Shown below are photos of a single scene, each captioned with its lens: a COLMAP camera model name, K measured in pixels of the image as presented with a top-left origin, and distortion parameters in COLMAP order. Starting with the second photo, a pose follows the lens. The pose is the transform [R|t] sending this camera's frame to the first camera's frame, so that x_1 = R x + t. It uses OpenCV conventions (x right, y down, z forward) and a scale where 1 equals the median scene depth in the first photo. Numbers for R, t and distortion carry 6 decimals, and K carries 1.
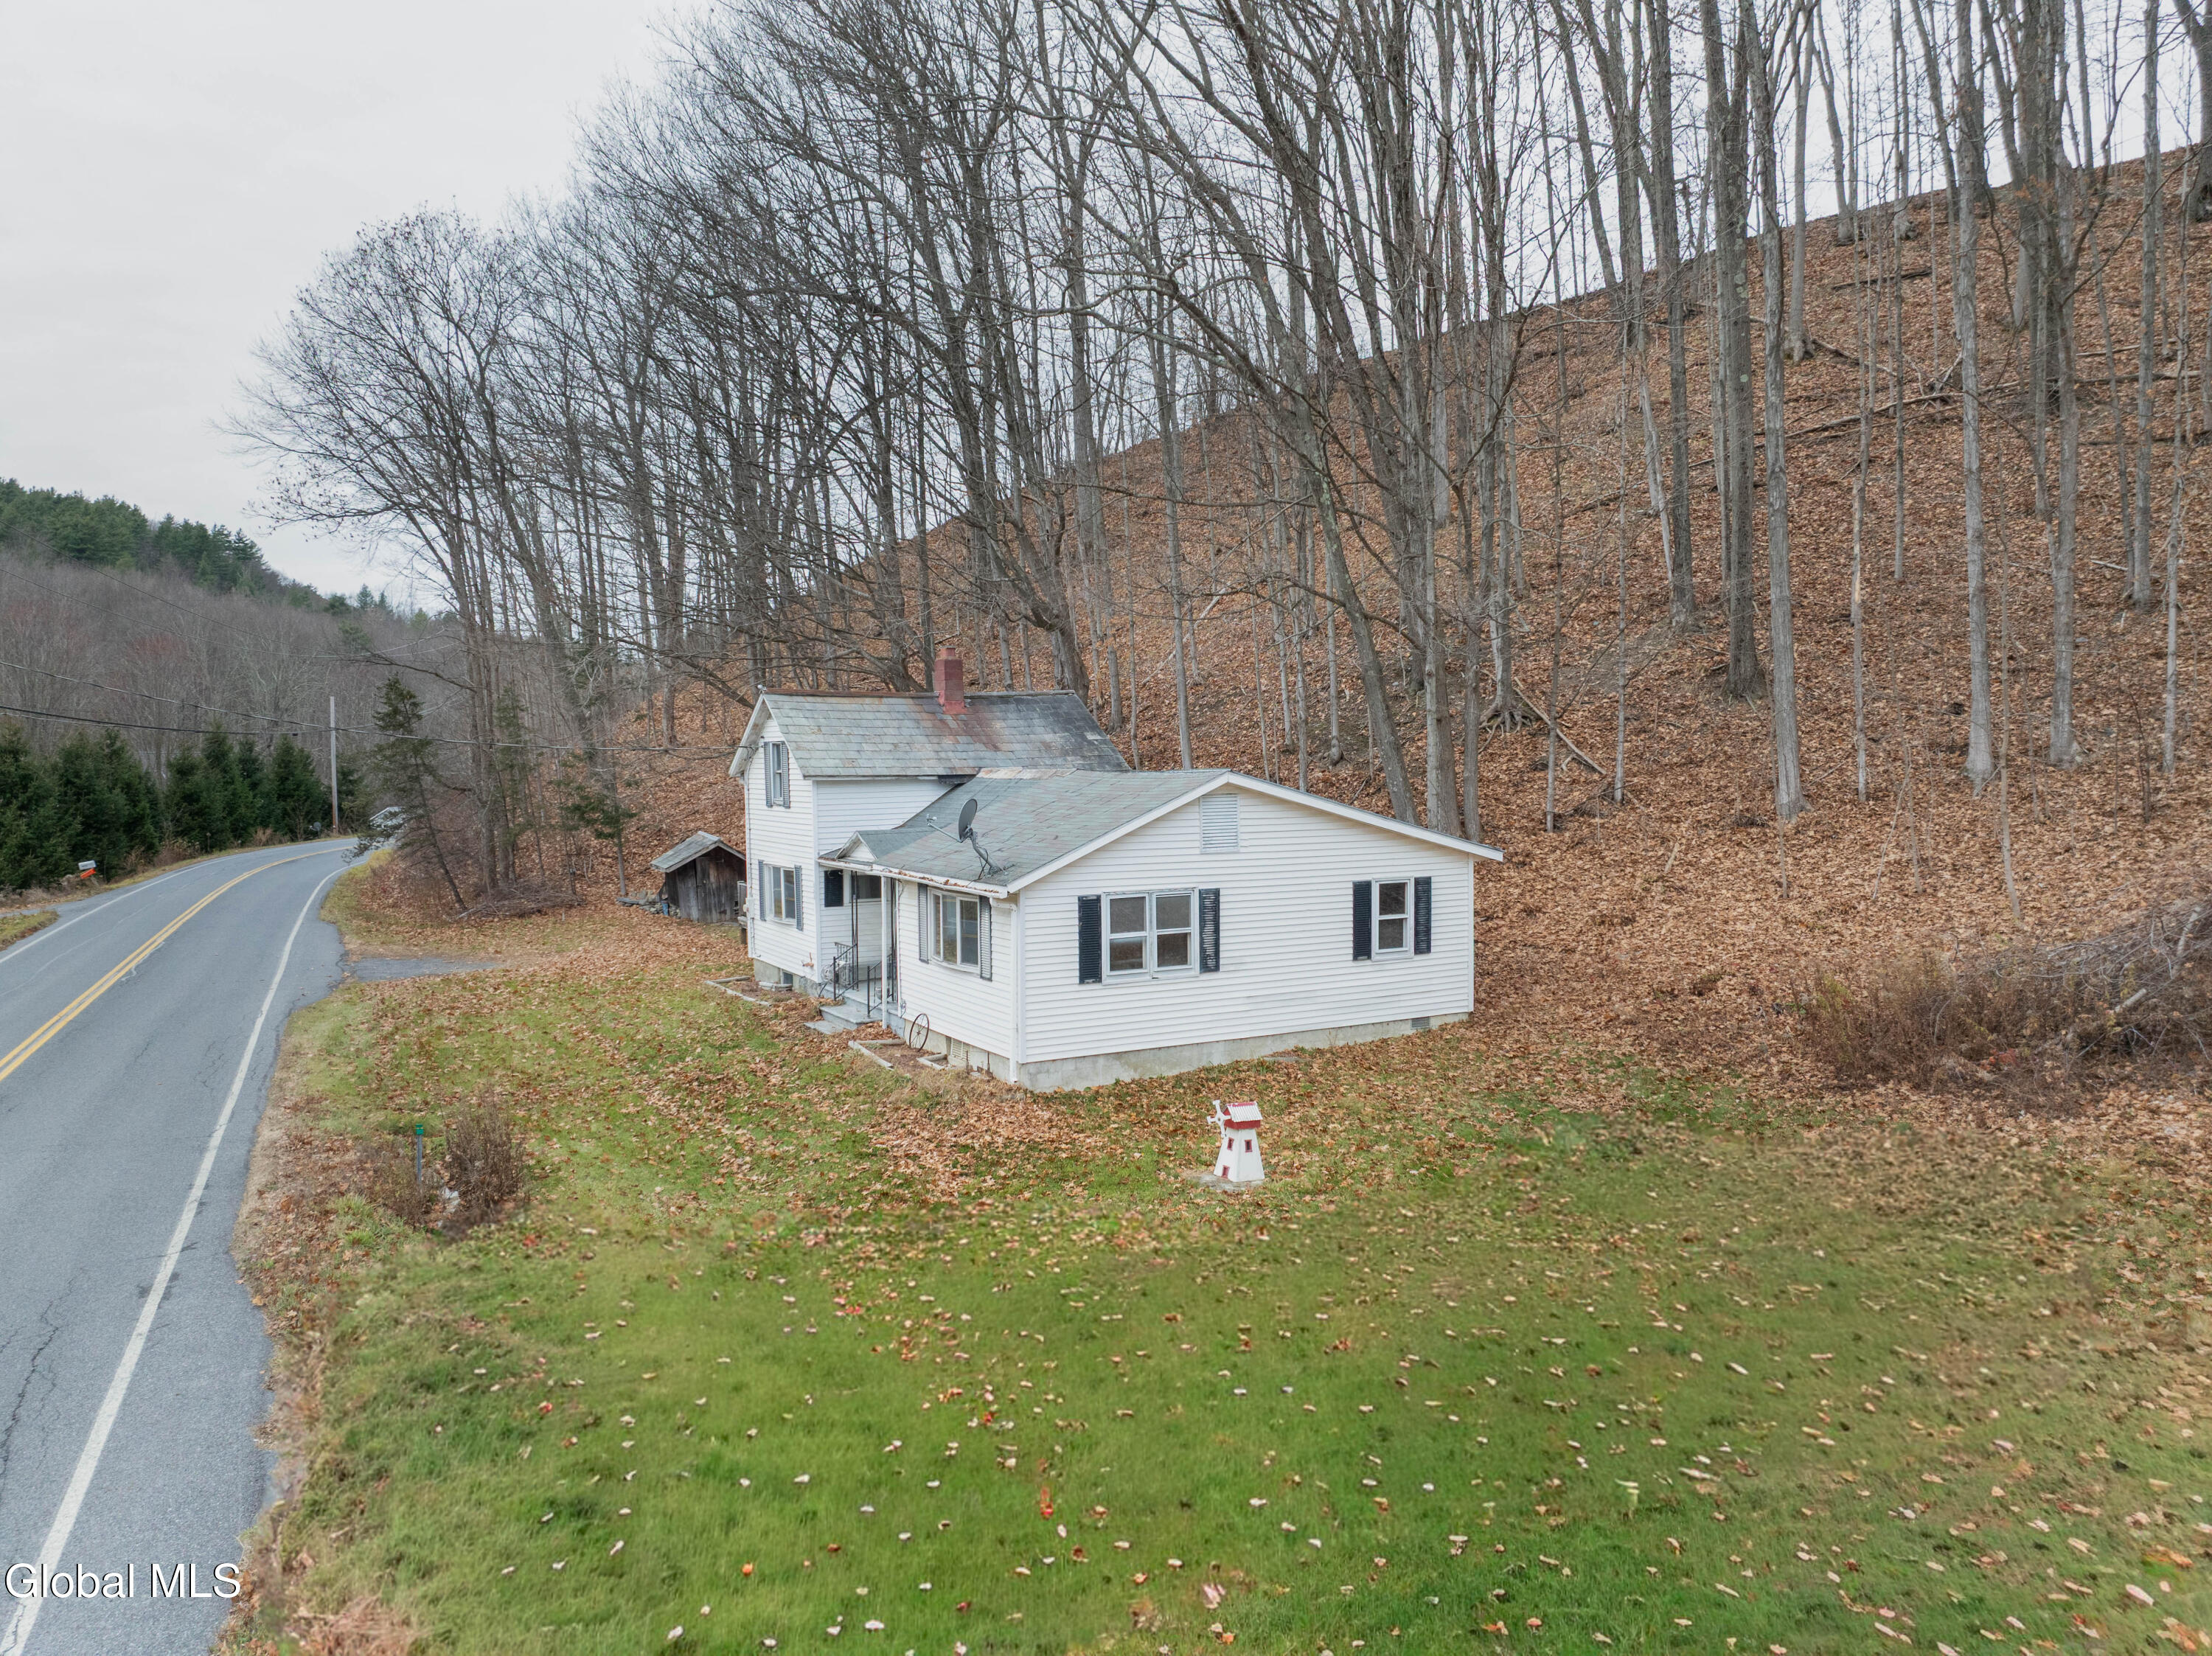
lens RADIAL K [[1518.8, 0, 1106.0], [0, 1518.8, 828.0], [0, 0, 1]] dist [-0.038864, -0.006839]
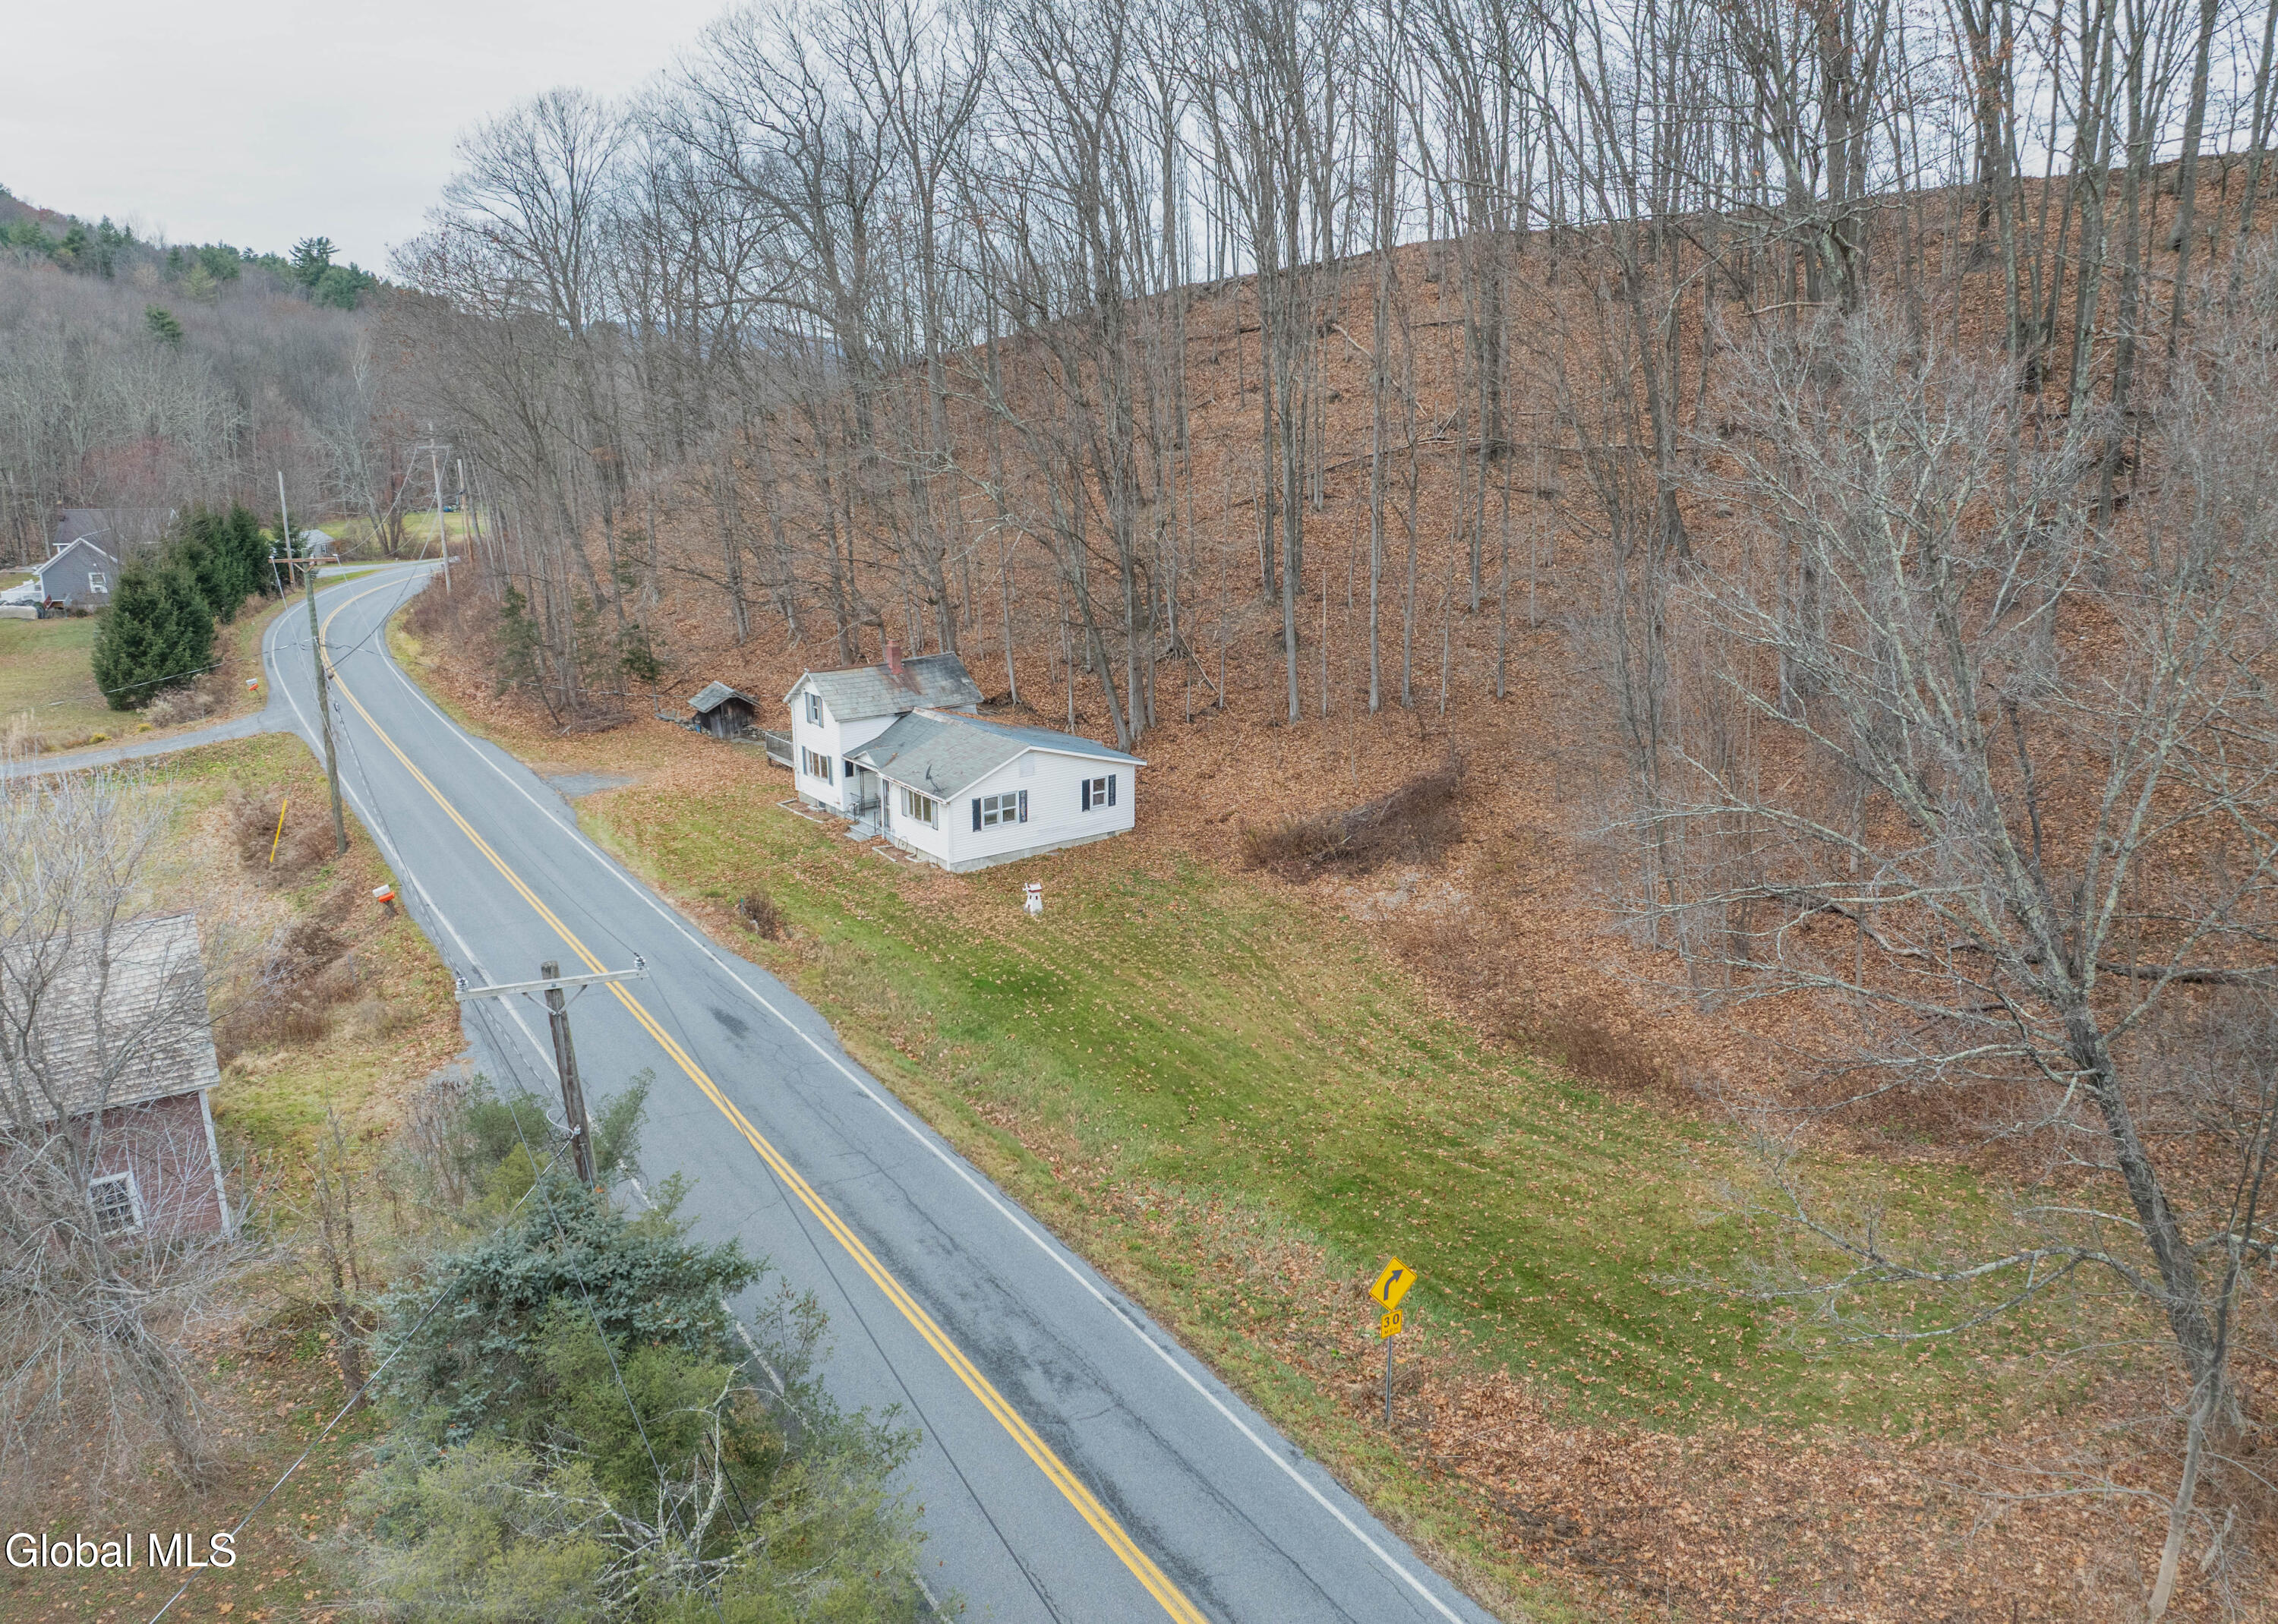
lens RADIAL K [[1523.9, 0, 1139.0], [0, 1523.9, 812.0], [0, 0, 1]] dist [-0.004473, -0.041732]
pose [[0.989946, -0.021390, 0.139818, -0.086061], [-0.010505, 0.974651, 0.223483, -0.442537], [-0.141055, -0.222705, 0.964627, -1.325244]]
